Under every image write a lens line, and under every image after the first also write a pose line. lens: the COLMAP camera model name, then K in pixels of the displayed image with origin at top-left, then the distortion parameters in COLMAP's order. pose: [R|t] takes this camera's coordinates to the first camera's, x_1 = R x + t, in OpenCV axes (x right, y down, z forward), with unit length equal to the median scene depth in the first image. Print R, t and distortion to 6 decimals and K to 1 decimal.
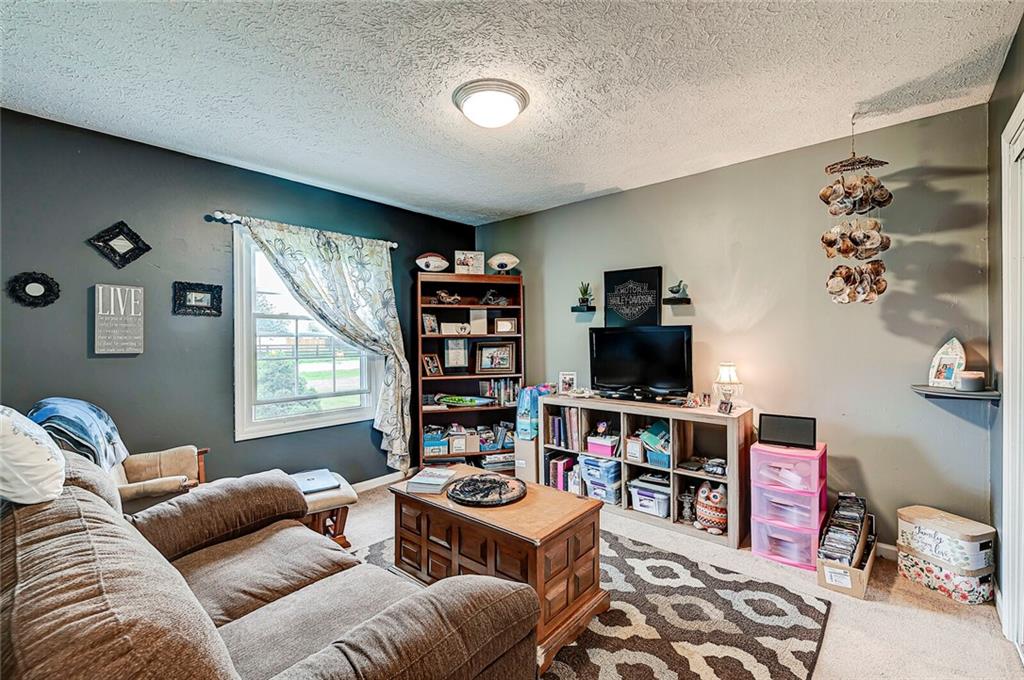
lens RADIAL K [[450.7, 0, 515.4], [0, 450.7, 337.3], [0, 0, 1]] dist [-0.001435, 0.000454]
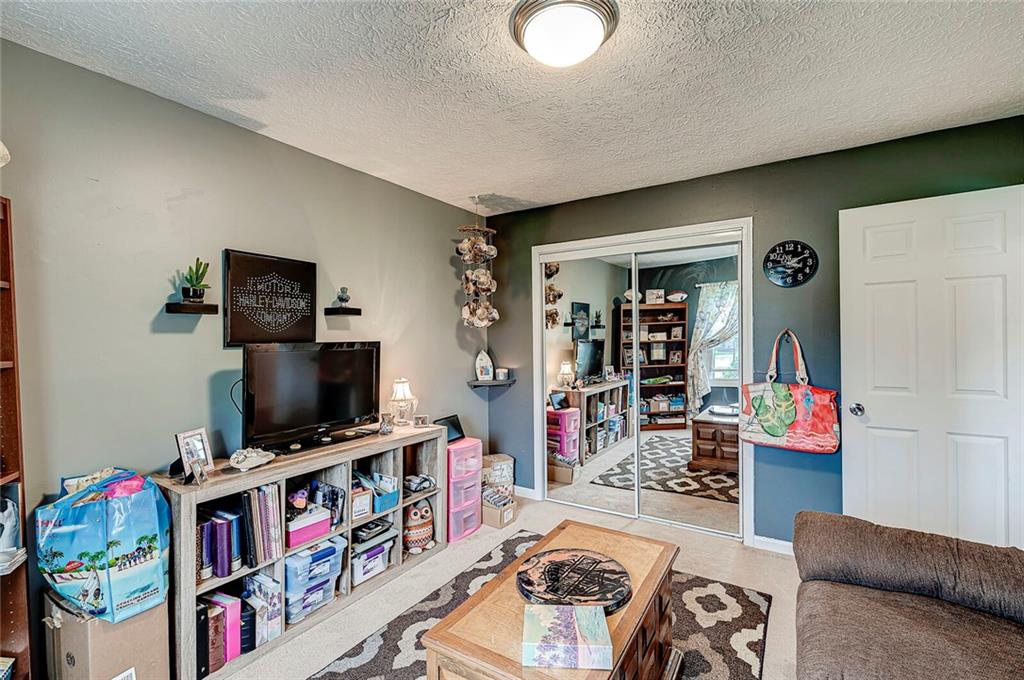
lens RADIAL K [[450.7, 0, 516.0], [0, 450.7, 339.9], [0, 0, 1]] dist [-0.001435, 0.000454]
pose [[-0.155228, 0.007693, 0.987849, -0.539296], [0.016239, 0.999854, -0.005234, -0.020796], [-0.987745, 0.015229, -0.155331, 0.871627]]
